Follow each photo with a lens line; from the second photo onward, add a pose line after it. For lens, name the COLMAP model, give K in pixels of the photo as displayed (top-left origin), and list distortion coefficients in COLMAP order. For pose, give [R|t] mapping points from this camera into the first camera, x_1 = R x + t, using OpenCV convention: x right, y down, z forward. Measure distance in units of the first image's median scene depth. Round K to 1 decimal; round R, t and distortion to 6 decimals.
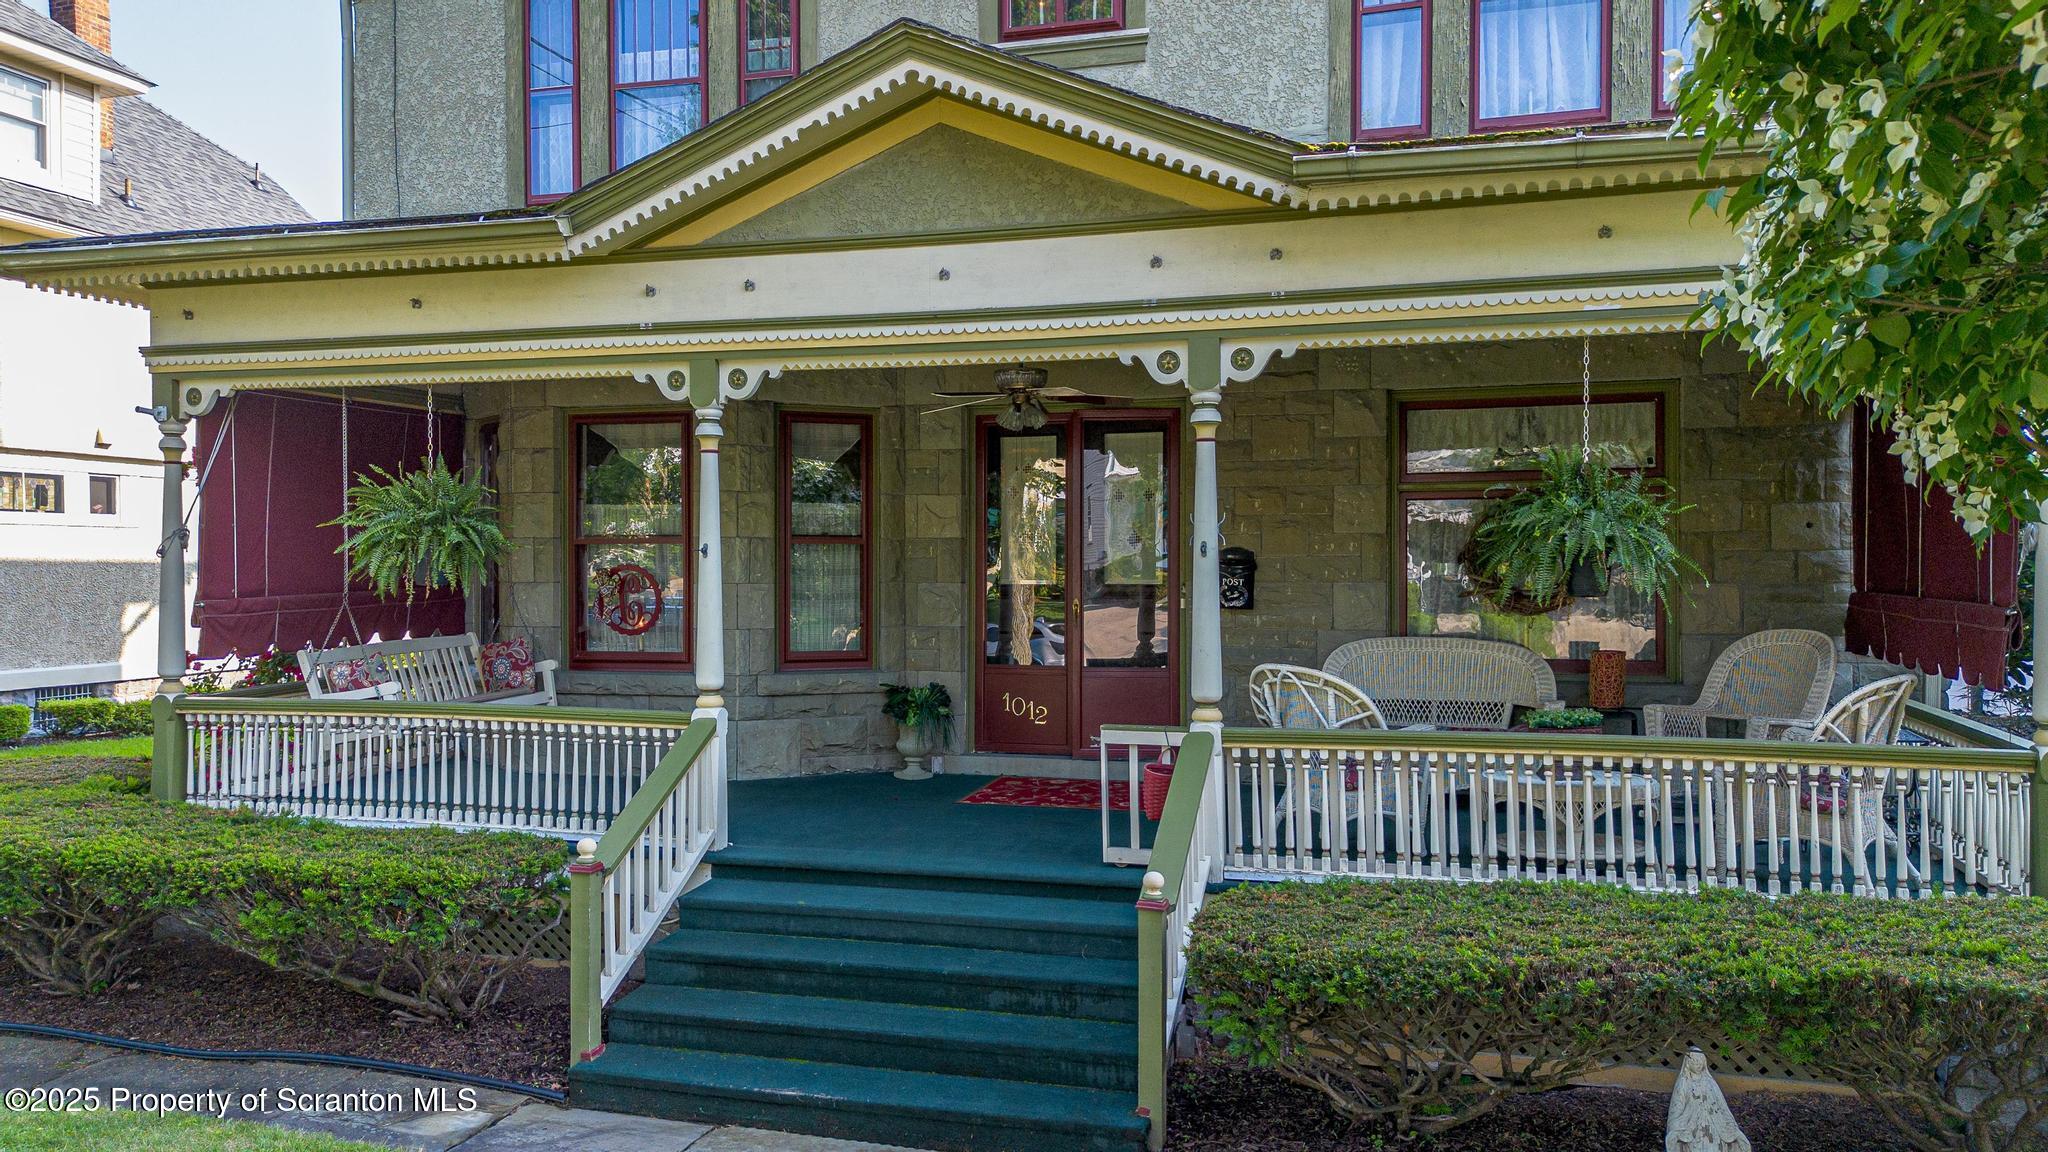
lens RADIAL K [[1449.3, 0, 1033.0], [0, 1449.3, 575.6], [0, 0, 1]] dist [0.027381, 0.004635]
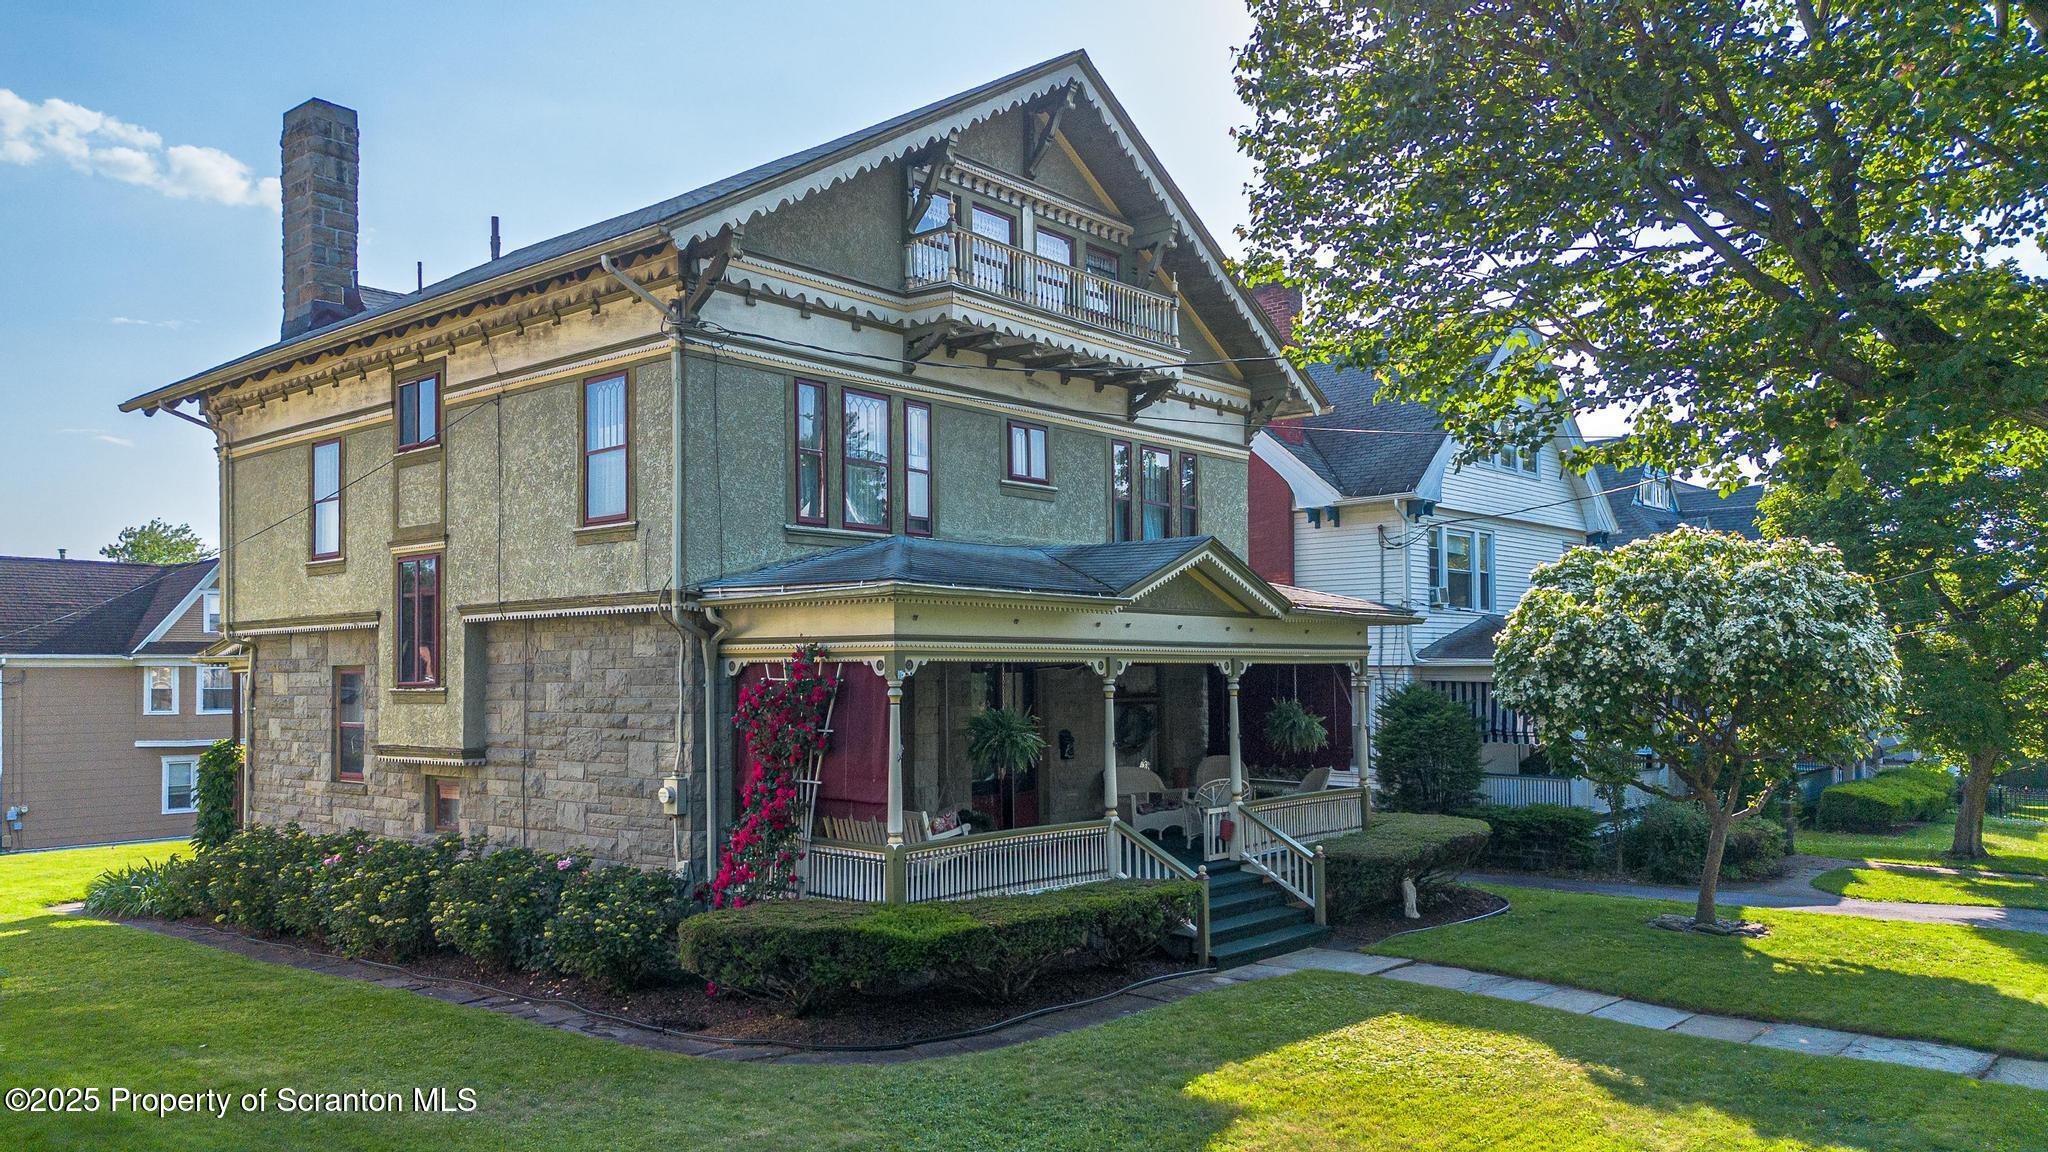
lens RADIAL K [[1449.3, 0, 1036.8], [0, 1449.3, 579.0], [0, 0, 1]] dist [0.027381, 0.004635]
pose [[0.411613, 0.061008, 0.909314, -2.227663], [0.016393, 0.997100, -0.074319, -0.102165], [-0.911211, 0.045497, 0.409419, 0.194406]]
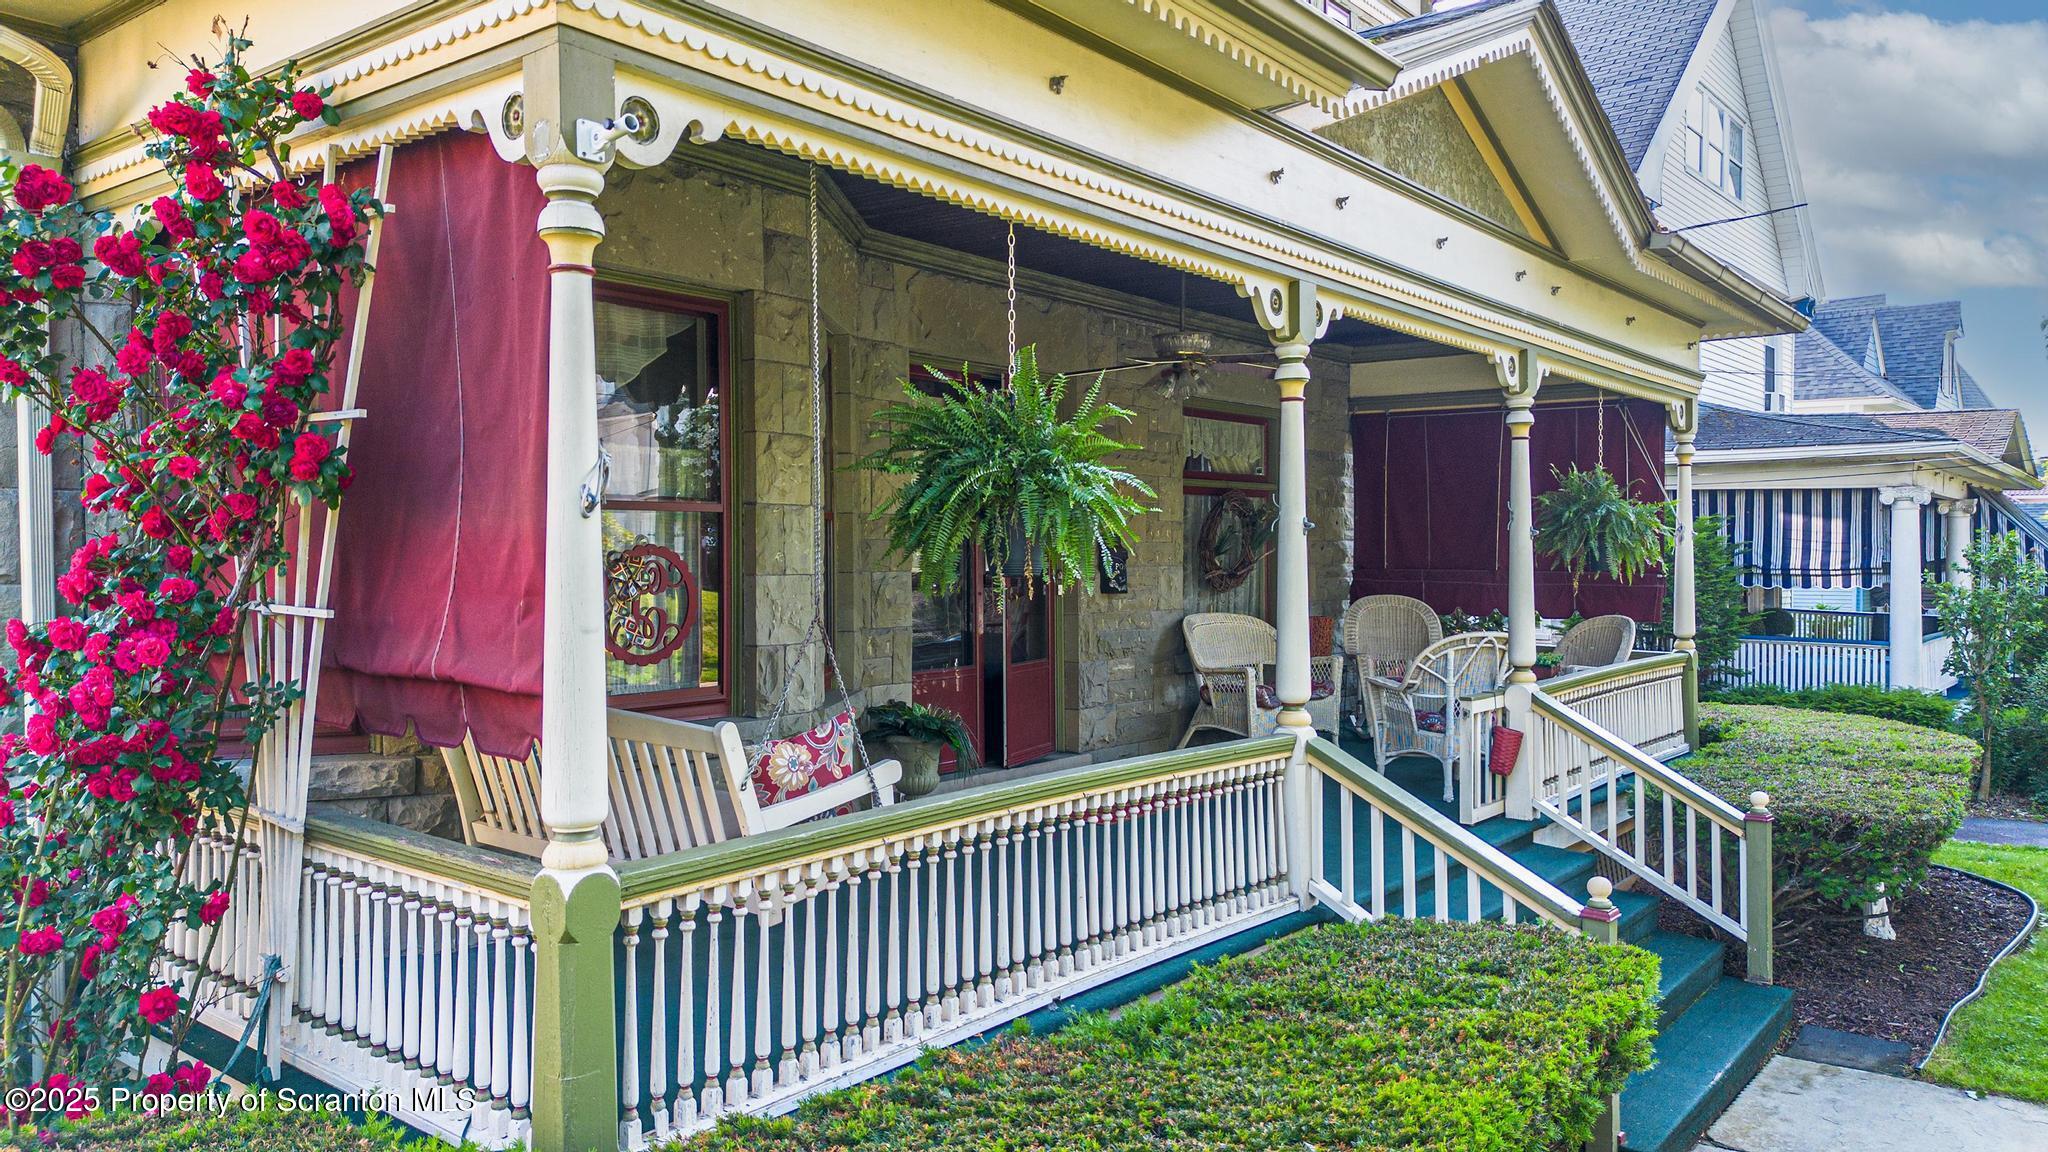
lens RADIAL K [[1431.3, 0, 1009.8], [0, 1431.3, 559.7], [0, 0, 1]] dist [0.046656, -0.013098]
pose [[0.394847, -0.001331, 0.918746, -0.980271], [0.012926, 0.999908, -0.004106, 0.002645], [-0.918656, 0.013497, 0.394827, 0.822227]]
